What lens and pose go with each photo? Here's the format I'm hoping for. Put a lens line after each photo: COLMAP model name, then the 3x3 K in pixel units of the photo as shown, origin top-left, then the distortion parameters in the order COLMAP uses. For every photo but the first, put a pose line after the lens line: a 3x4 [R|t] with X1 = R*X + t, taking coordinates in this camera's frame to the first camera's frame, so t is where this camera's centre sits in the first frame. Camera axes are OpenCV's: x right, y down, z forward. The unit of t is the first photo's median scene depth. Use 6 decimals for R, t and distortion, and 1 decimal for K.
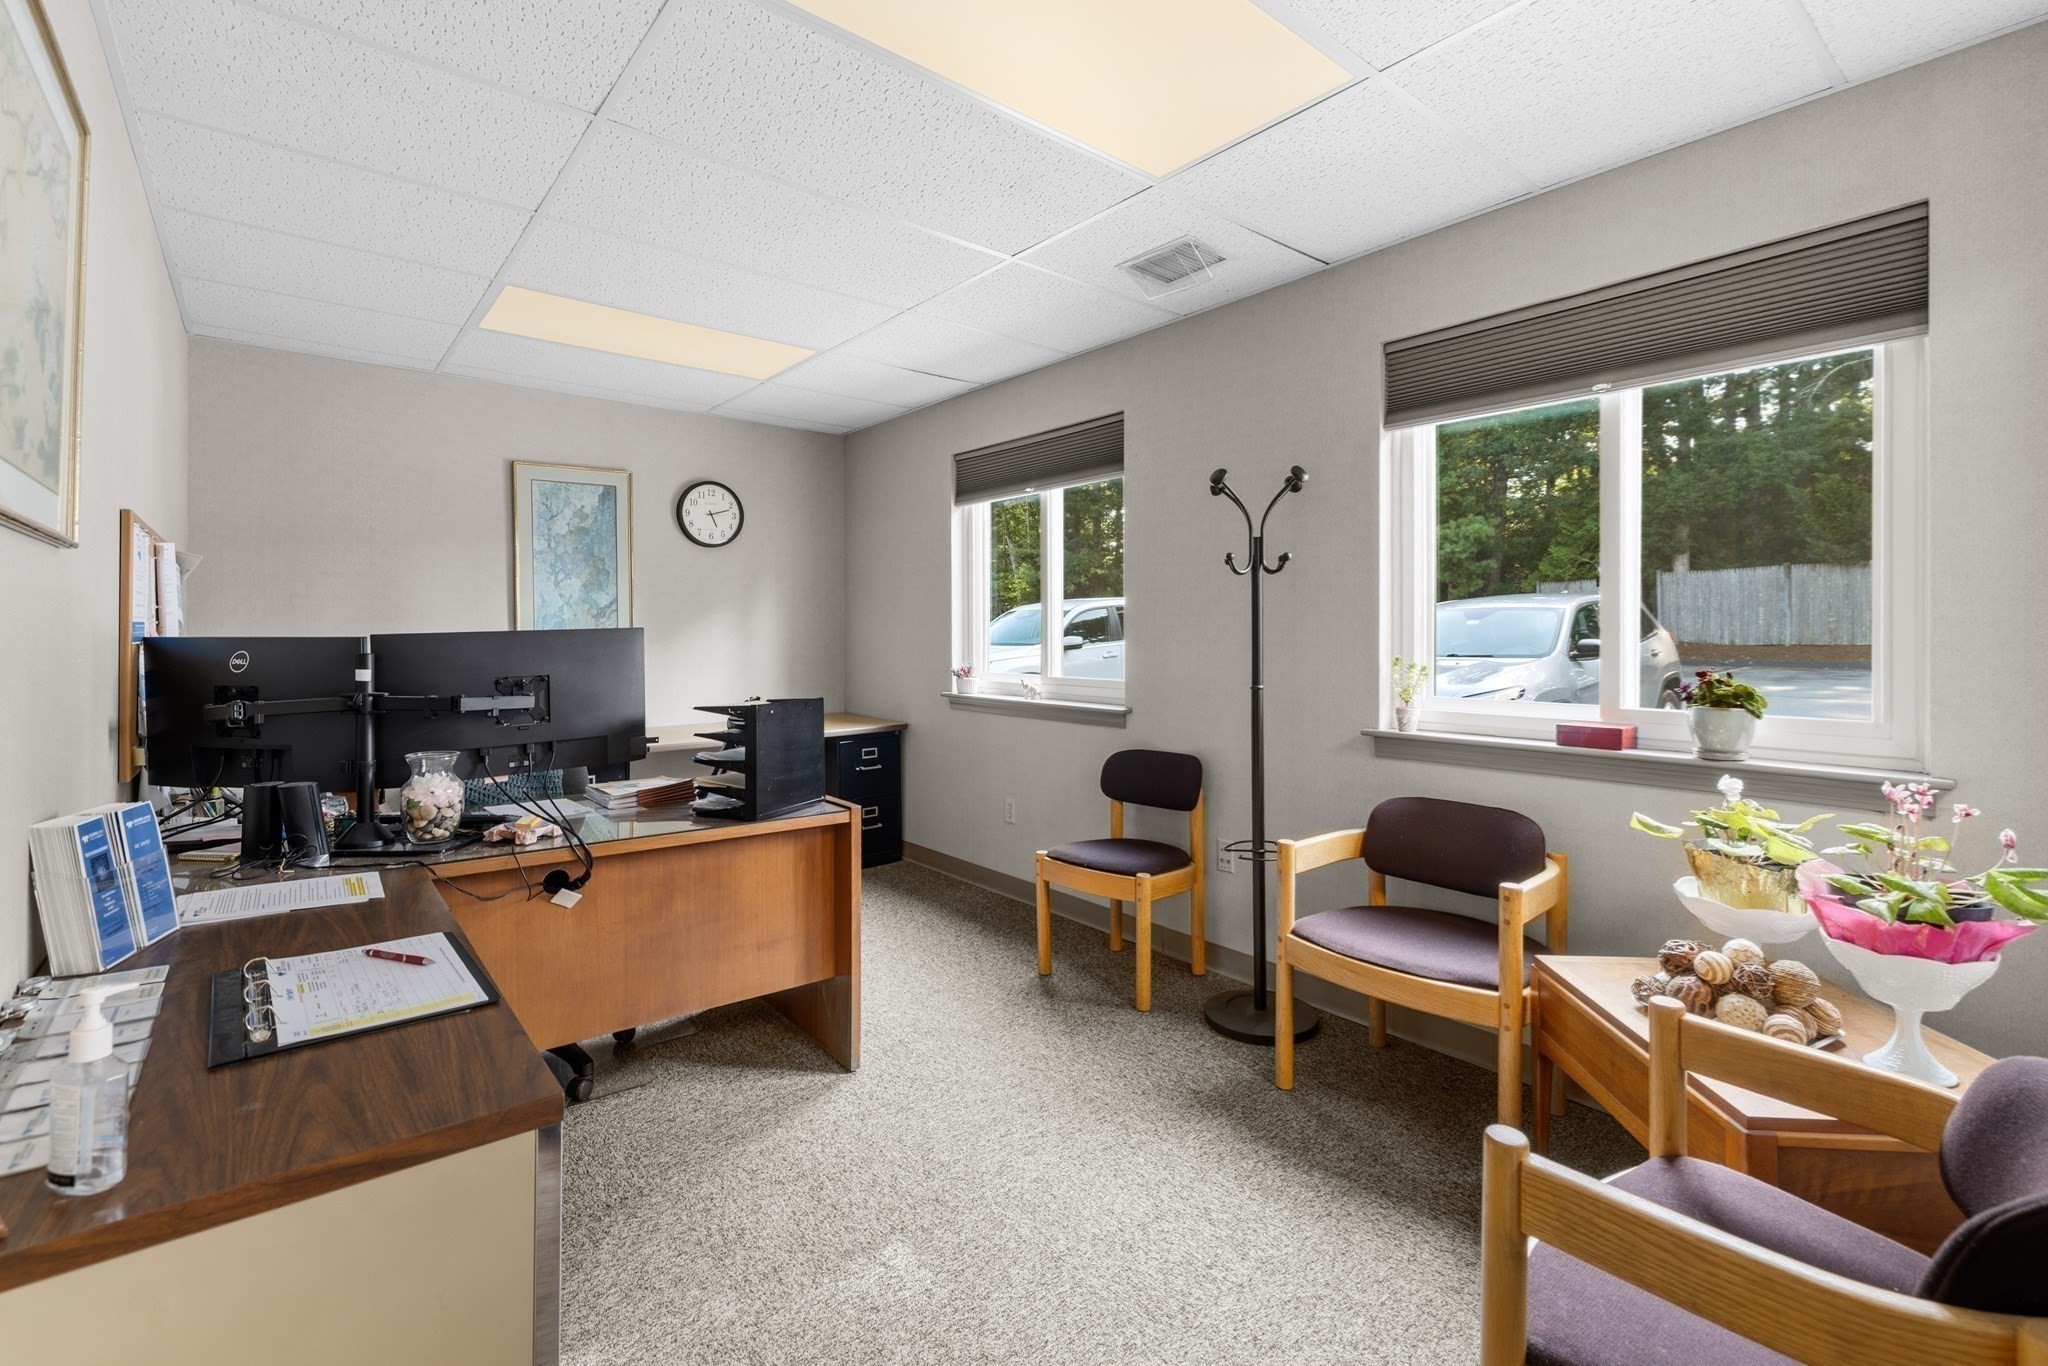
lens RADIAL K [[913.6, 0, 1026.5], [0, 913.6, 641.1], [0, 0, 1]] dist [0.000006, 0.000271]
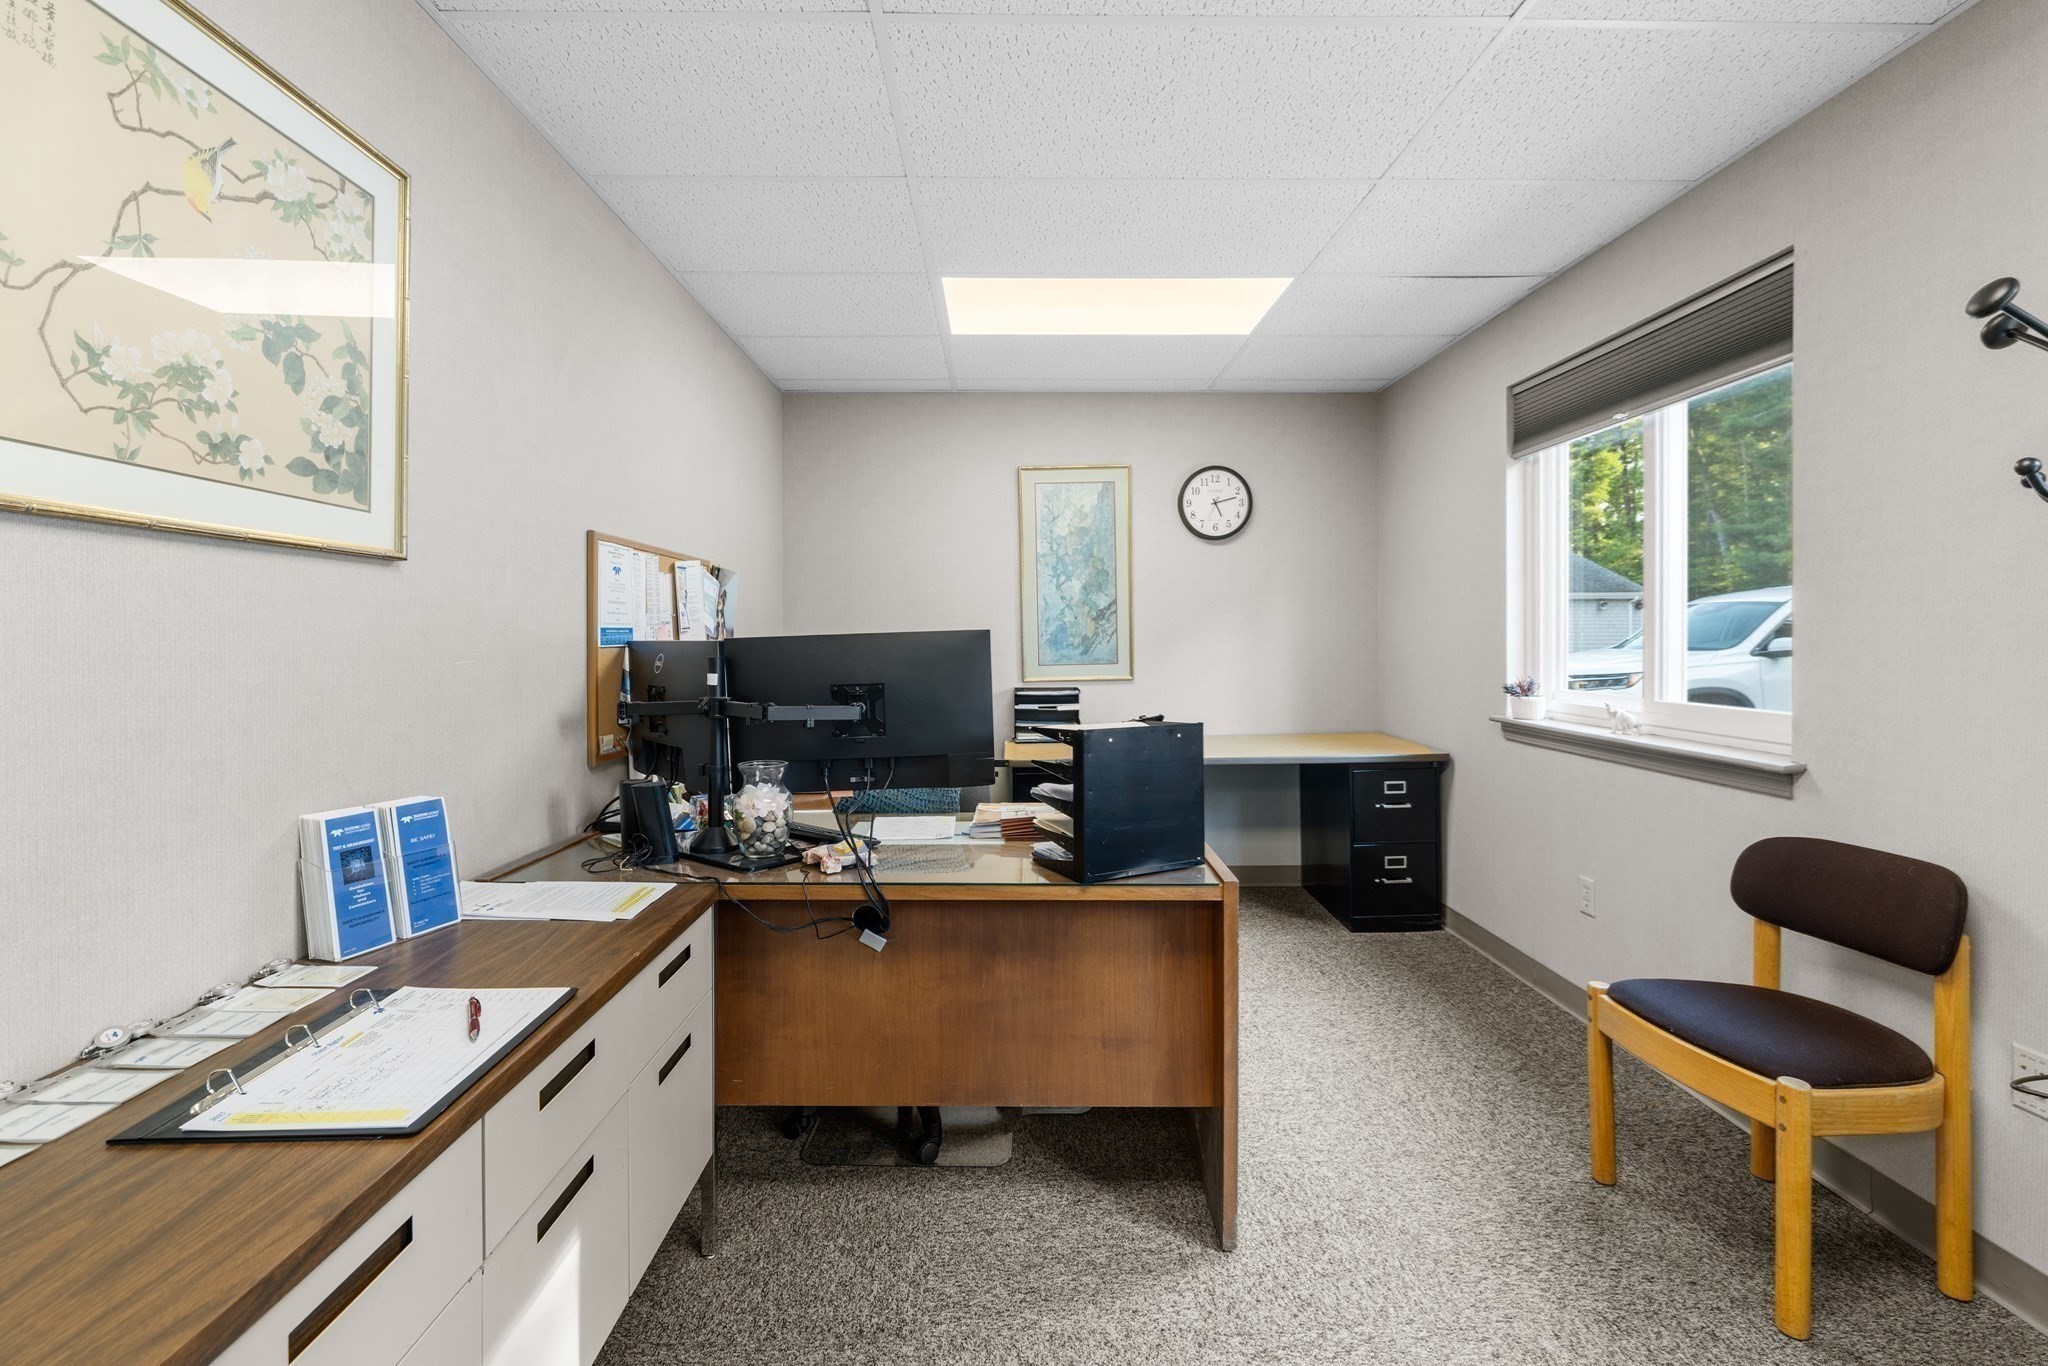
lens RADIAL K [[909.6, 0, 1019.9], [0, 909.6, 651.8], [0, 0, 1]] dist [-0.000708, -0.000299]
pose [[0.778676, 0.008227, -0.627373, 0.092080], [-0.002221, 0.999944, 0.010355, -0.002028], [0.627423, -0.006670, 0.778650, 0.257064]]
